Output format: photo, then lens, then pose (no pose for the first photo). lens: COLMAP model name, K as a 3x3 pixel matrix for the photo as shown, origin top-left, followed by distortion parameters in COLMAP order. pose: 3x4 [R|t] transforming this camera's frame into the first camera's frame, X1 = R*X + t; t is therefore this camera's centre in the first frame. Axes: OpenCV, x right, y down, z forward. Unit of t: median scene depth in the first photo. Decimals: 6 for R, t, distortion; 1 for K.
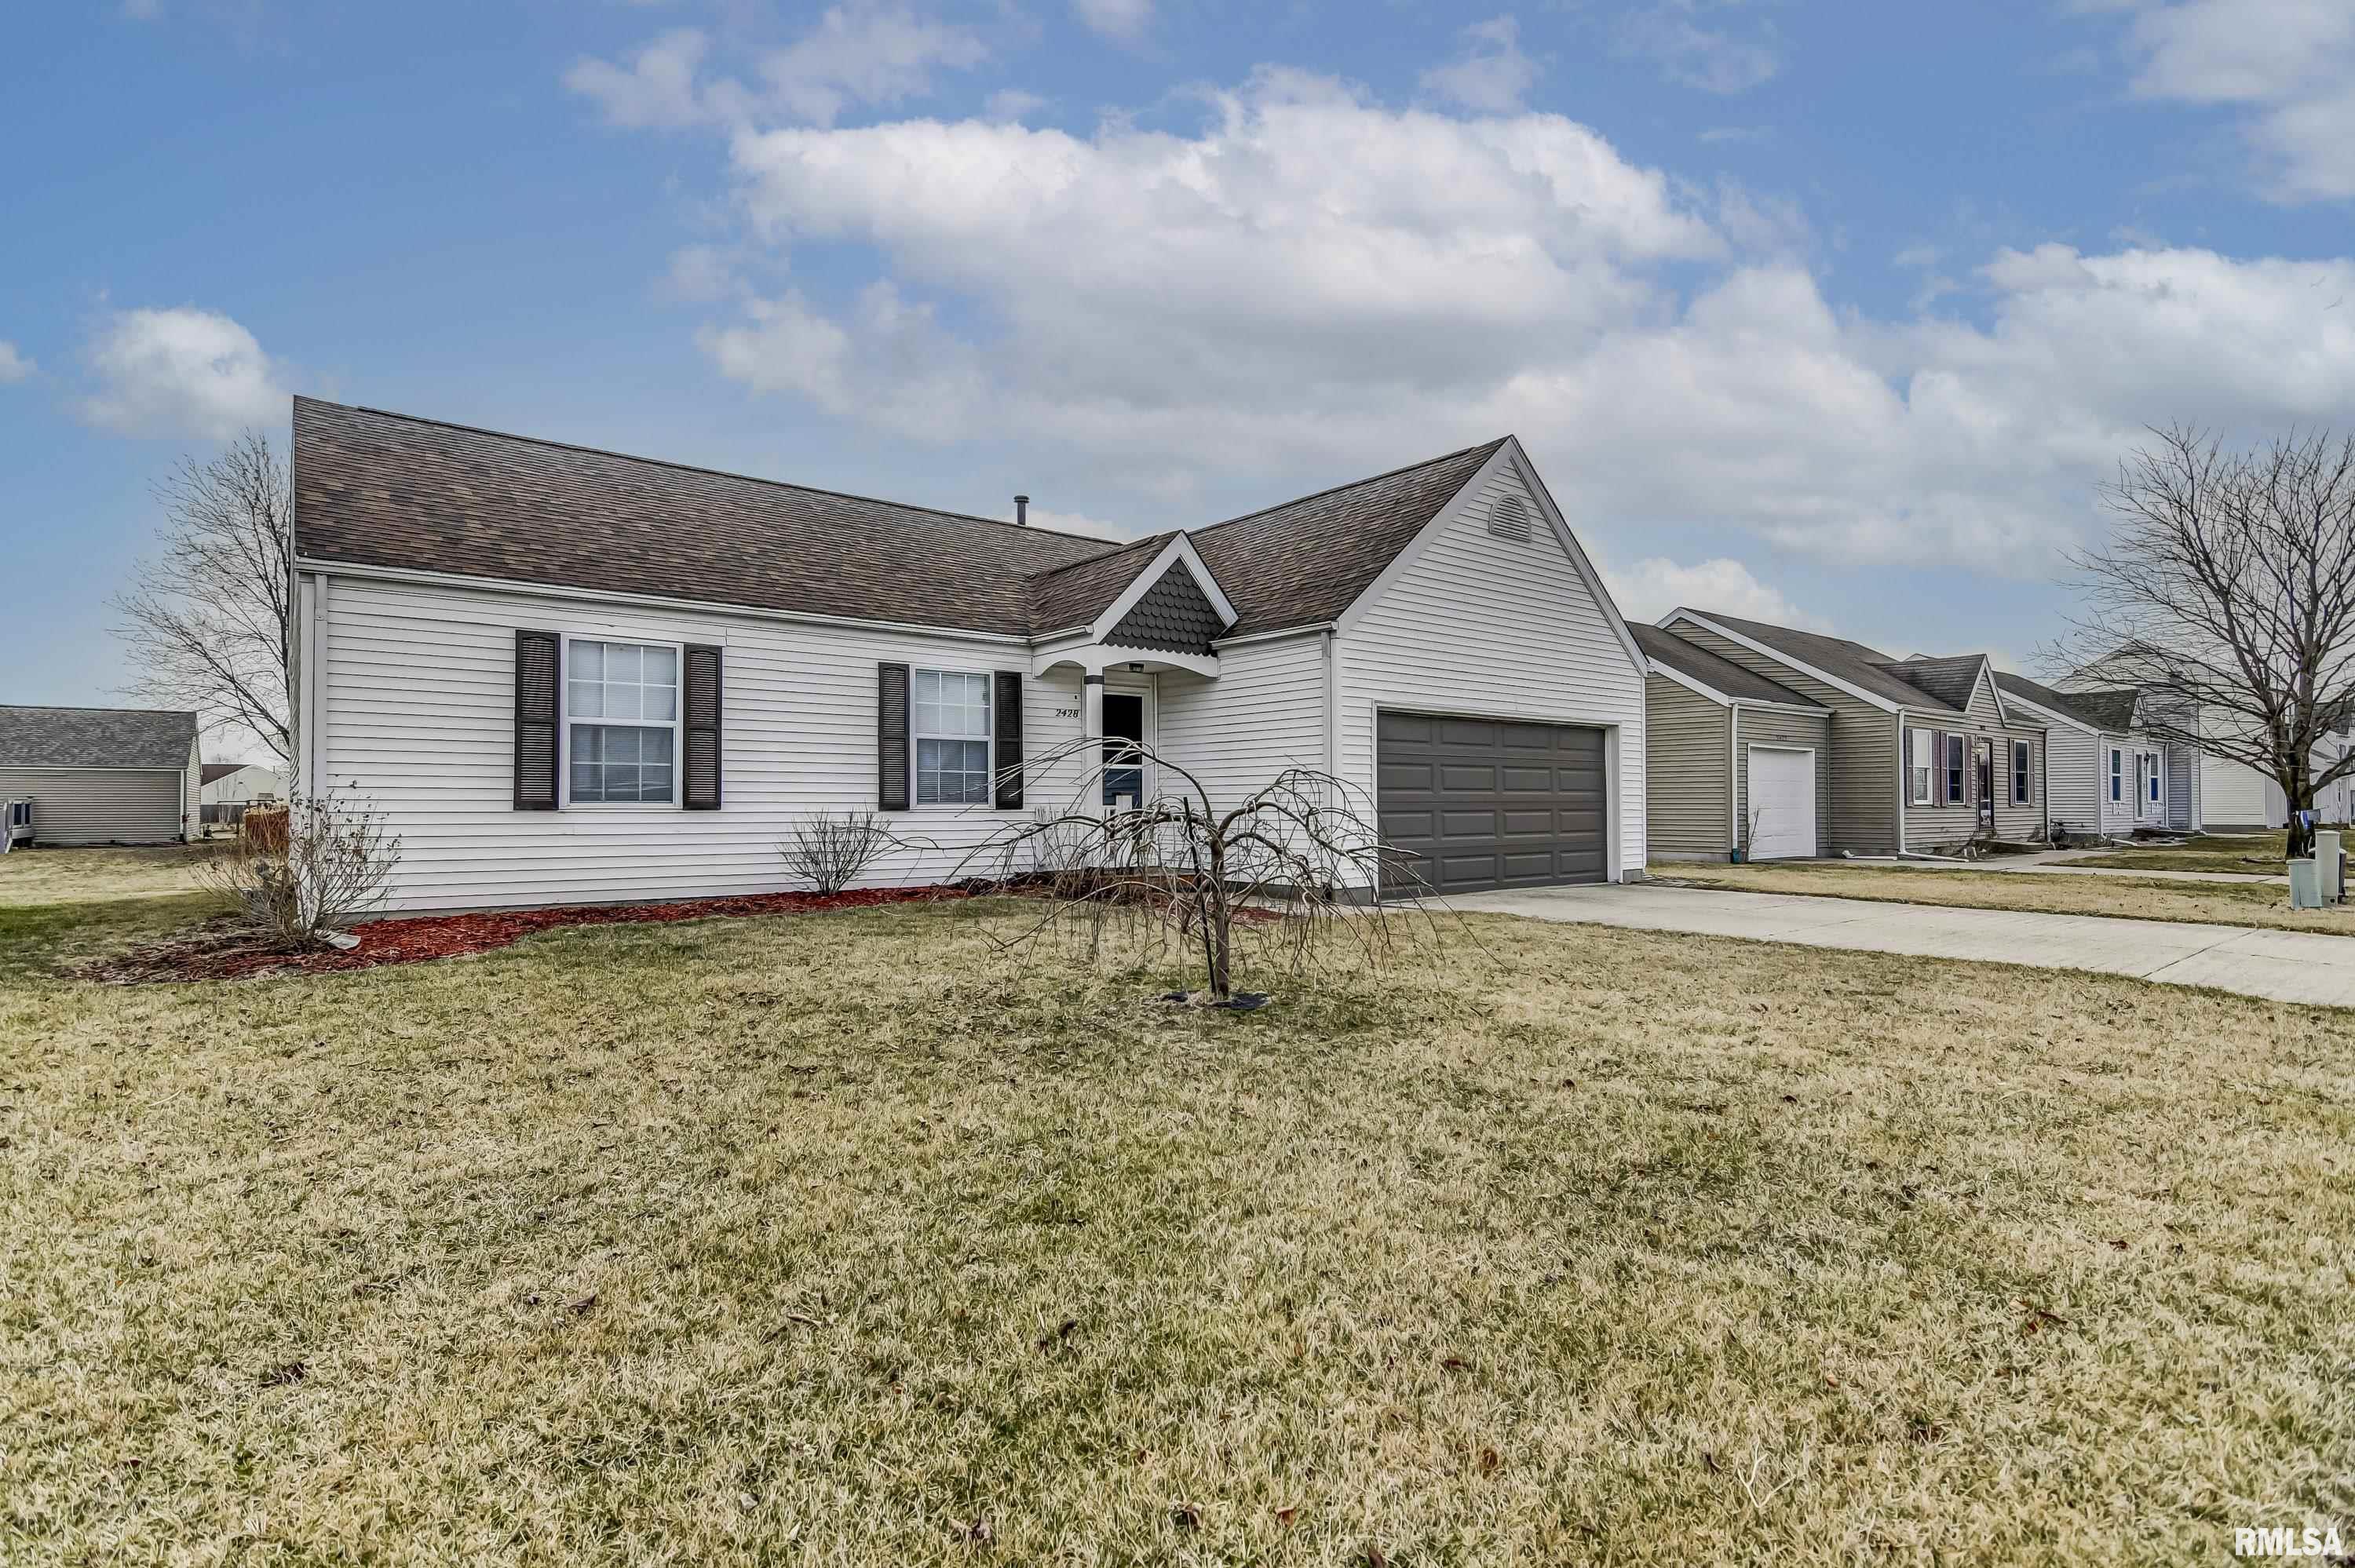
lens RADIAL K [[1127.4, 0, 1161.7], [0, 1127.4, 793.7], [0, 0, 1]] dist [0.015021, -0.012894]
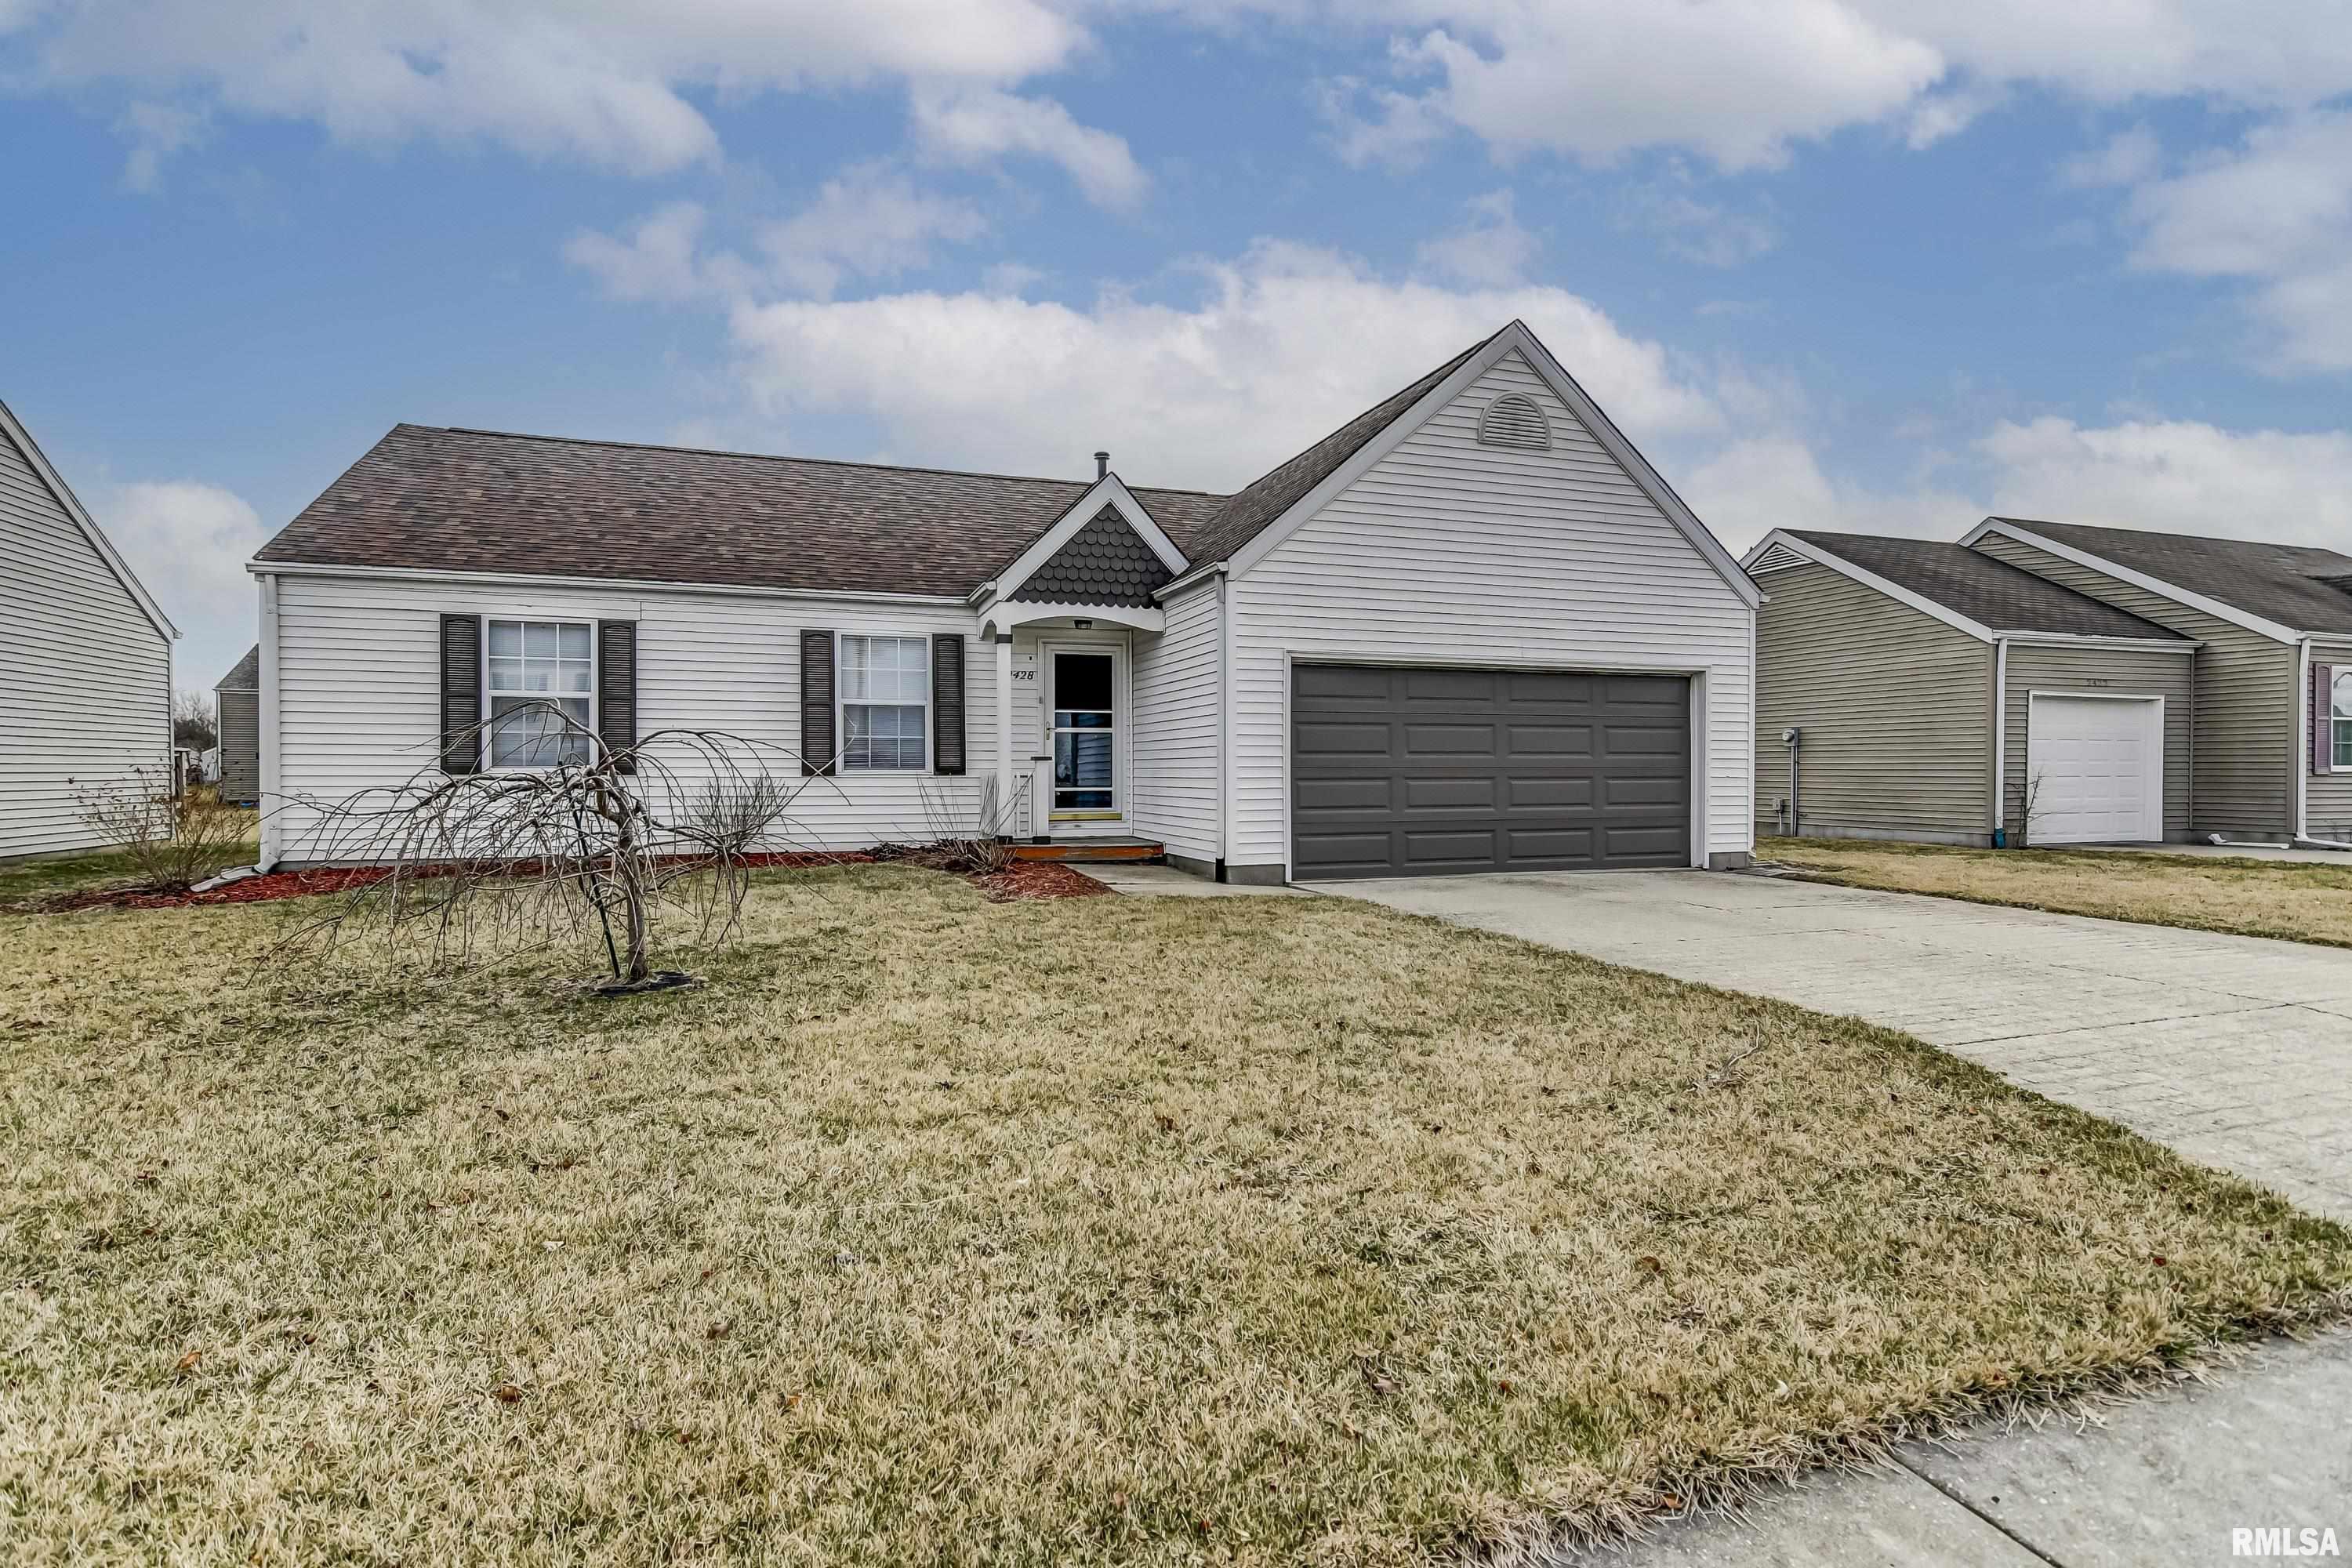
lens RADIAL K [[1126.1, 0, 1160.2], [0, 1126.1, 793.6], [0, 0, 1]] dist [0.015021, -0.012894]
pose [[0.940864, 0.007448, -0.338702, 0.382078], [0.002389, 0.999588, 0.028617, 0.002478], [0.338775, -0.027734, 0.940459, 0.145486]]
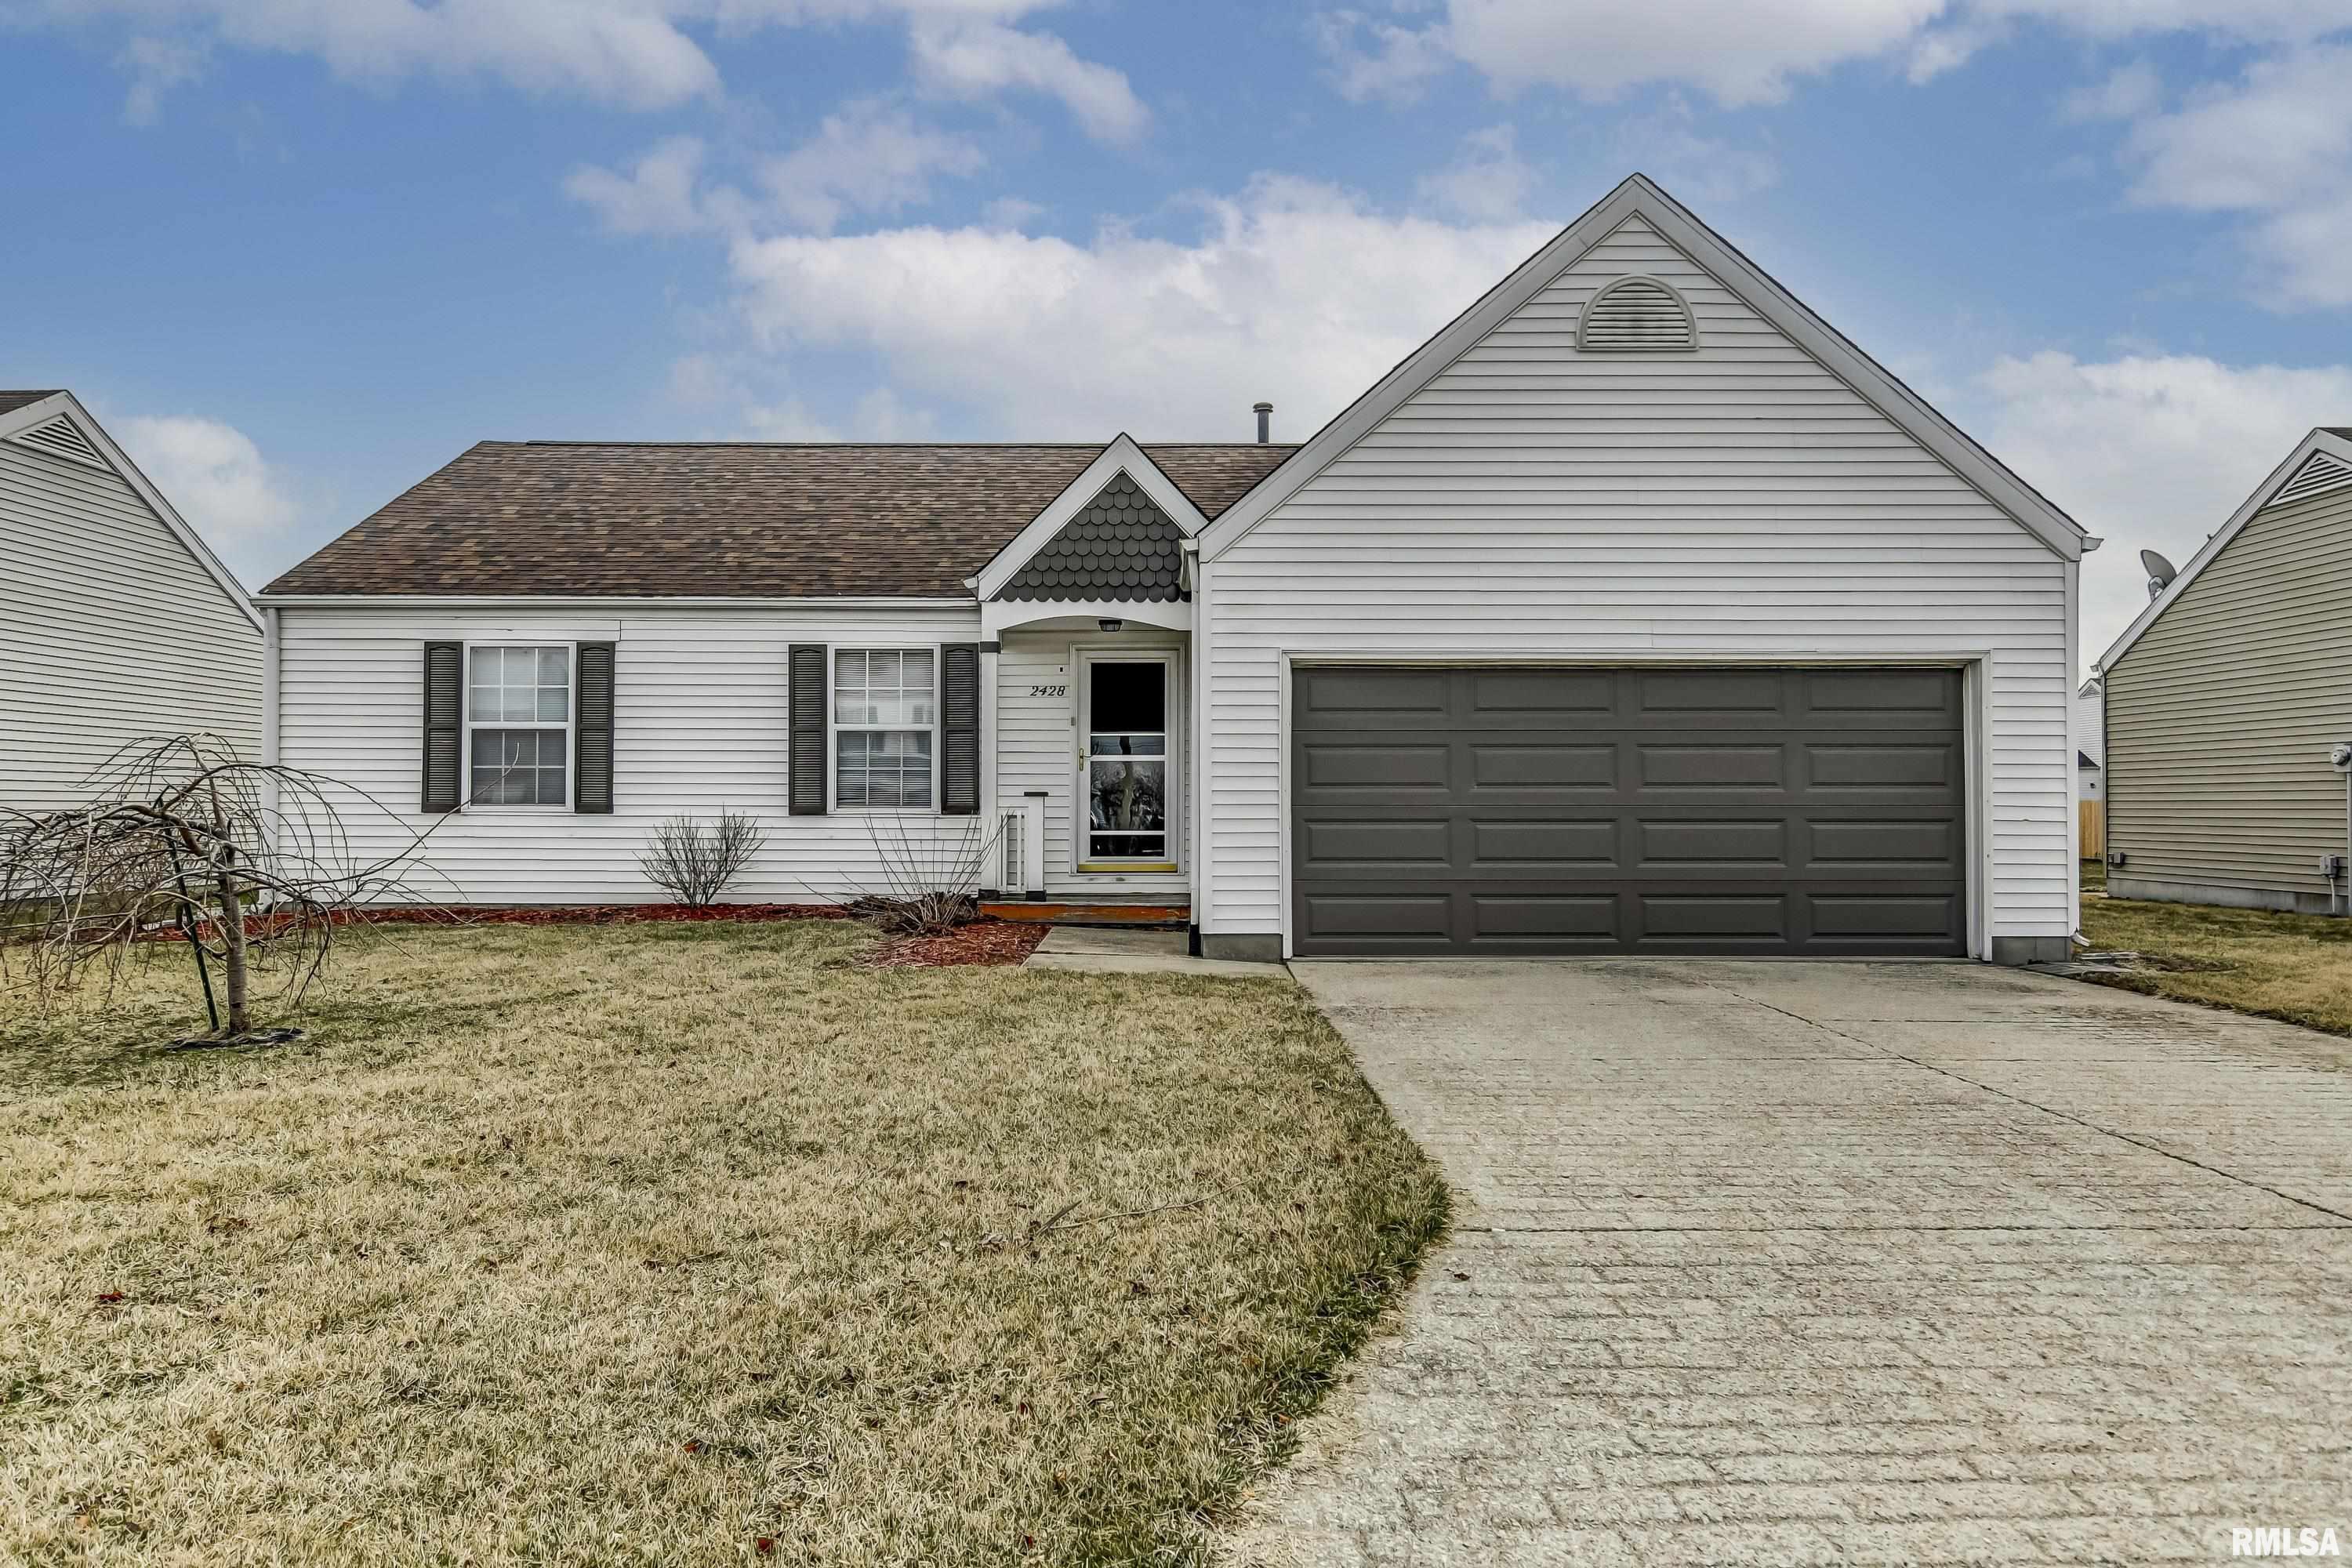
lens RADIAL K [[1440.4, 0, 1161.2], [0, 1440.4, 793.1], [0, 0, 1]] dist [0.009461, -0.000930]
pose [[0.785014, -0.005954, -0.619449, 0.635076], [0.003581, 0.999981, -0.005074, 0.004371], [0.619467, 0.001765, 0.785021, 0.293480]]
